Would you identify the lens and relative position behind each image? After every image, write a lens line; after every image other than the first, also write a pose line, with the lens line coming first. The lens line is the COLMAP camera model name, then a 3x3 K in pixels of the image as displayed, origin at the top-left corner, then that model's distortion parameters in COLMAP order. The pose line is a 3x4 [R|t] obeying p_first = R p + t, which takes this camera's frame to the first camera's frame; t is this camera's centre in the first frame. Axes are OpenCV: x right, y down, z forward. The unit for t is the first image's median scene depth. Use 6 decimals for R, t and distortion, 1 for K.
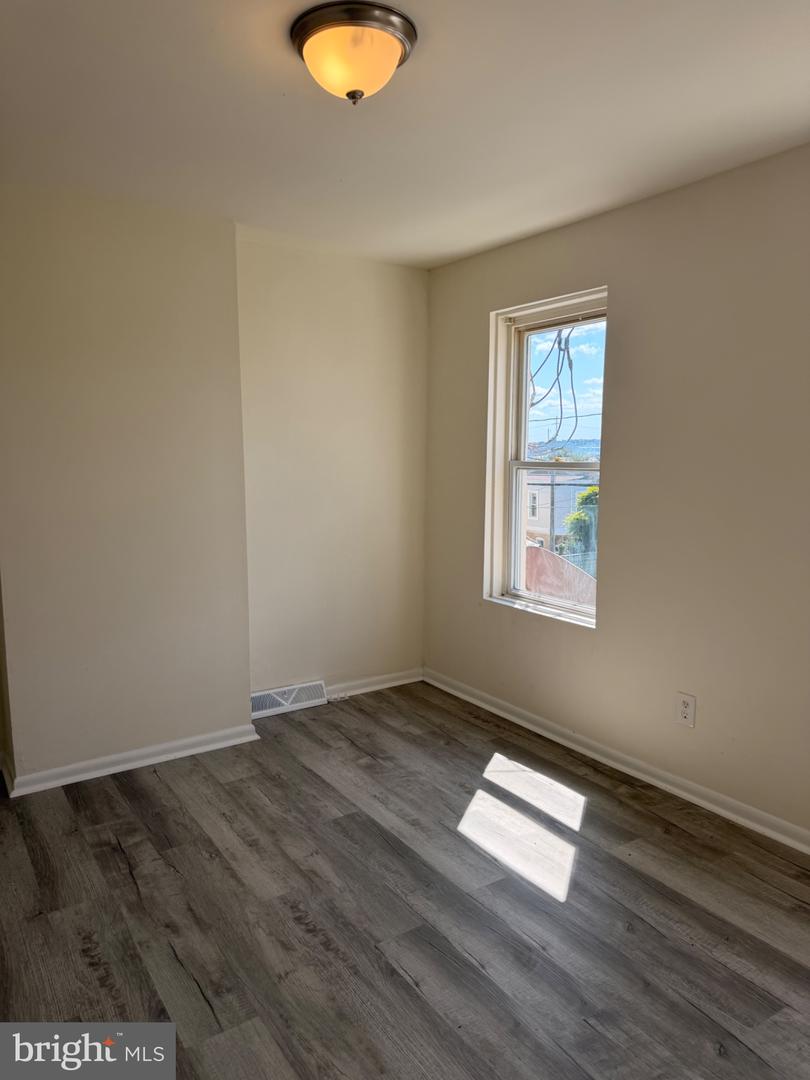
lens RADIAL K [[781.6, 0, 409.1], [0, 781.6, 538.8], [0, 0, 1]] dist [0.033442, -0.043059]
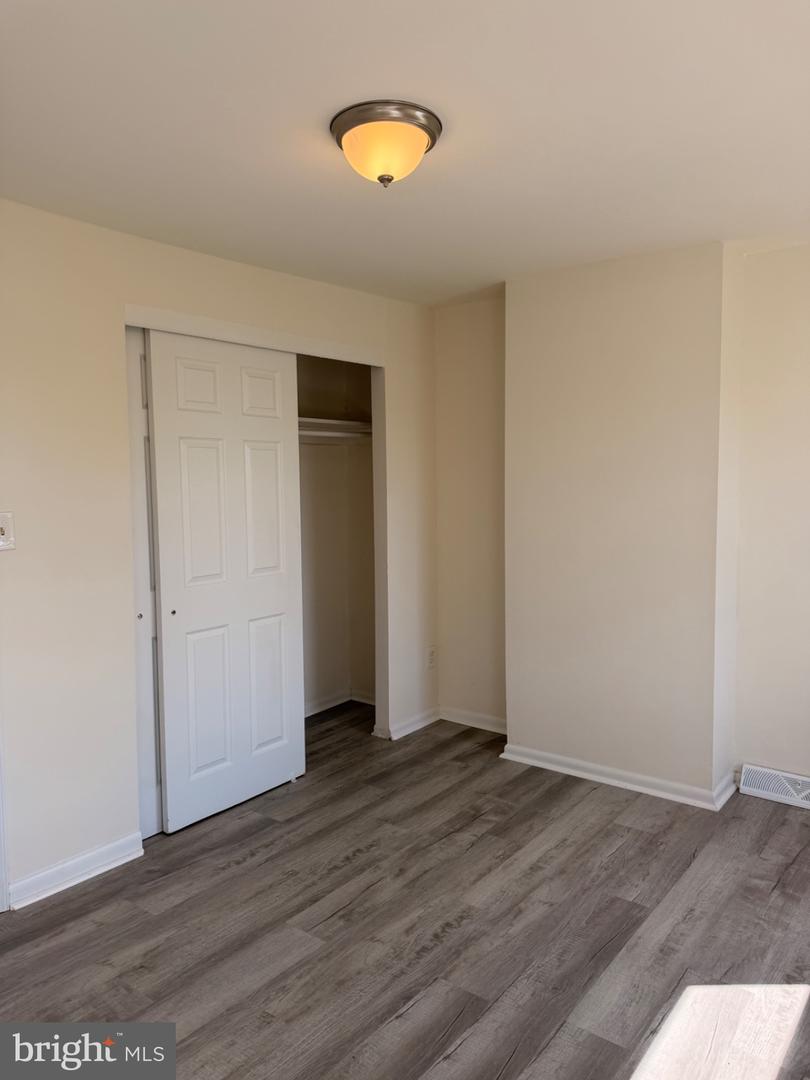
lens RADIAL K [[781.6, 0, 402.5], [0, 781.6, 543.6], [0, 0, 1]] dist [0.033442, -0.043059]
pose [[0.327509, 0.094899, -0.940070, 0.664337], [-0.119584, 0.991106, 0.058389, -0.075445], [0.937250, 0.093295, 0.335945, 0.437764]]
